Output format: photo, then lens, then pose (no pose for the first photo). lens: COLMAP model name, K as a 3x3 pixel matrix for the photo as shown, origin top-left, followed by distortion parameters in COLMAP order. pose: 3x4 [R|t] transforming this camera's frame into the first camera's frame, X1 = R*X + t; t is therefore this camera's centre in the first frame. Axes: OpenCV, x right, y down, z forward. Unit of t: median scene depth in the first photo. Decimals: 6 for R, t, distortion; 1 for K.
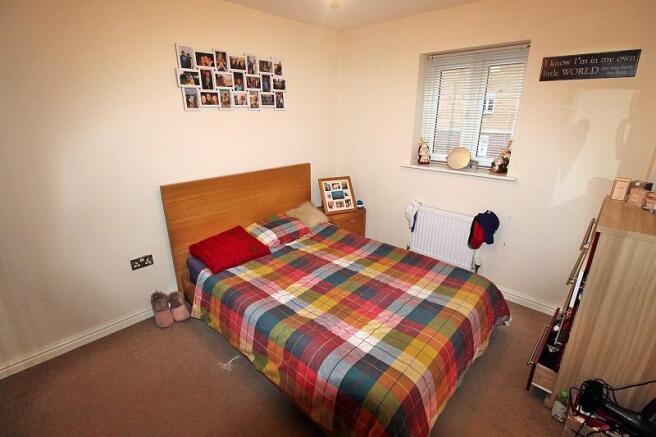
lens RADIAL K [[311.2, 0, 329.9], [0, 311.2, 219.7], [0, 0, 1]] dist [-0.013469, -0.004852]
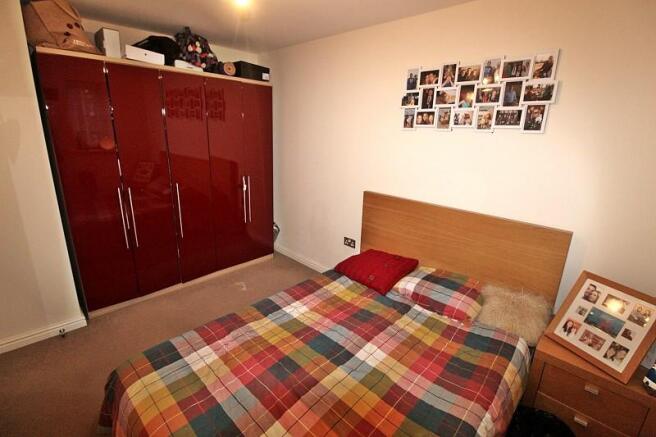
lens RADIAL K [[311.2, 0, 329.2], [0, 311.2, 216.0], [0, 0, 1]] dist [-0.013469, -0.004852]
pose [[-0.051505, 0.268746, -0.961833, 0.572869], [-0.352355, 0.896283, 0.269299, -0.260010], [0.934448, 0.352777, 0.048531, 0.741076]]
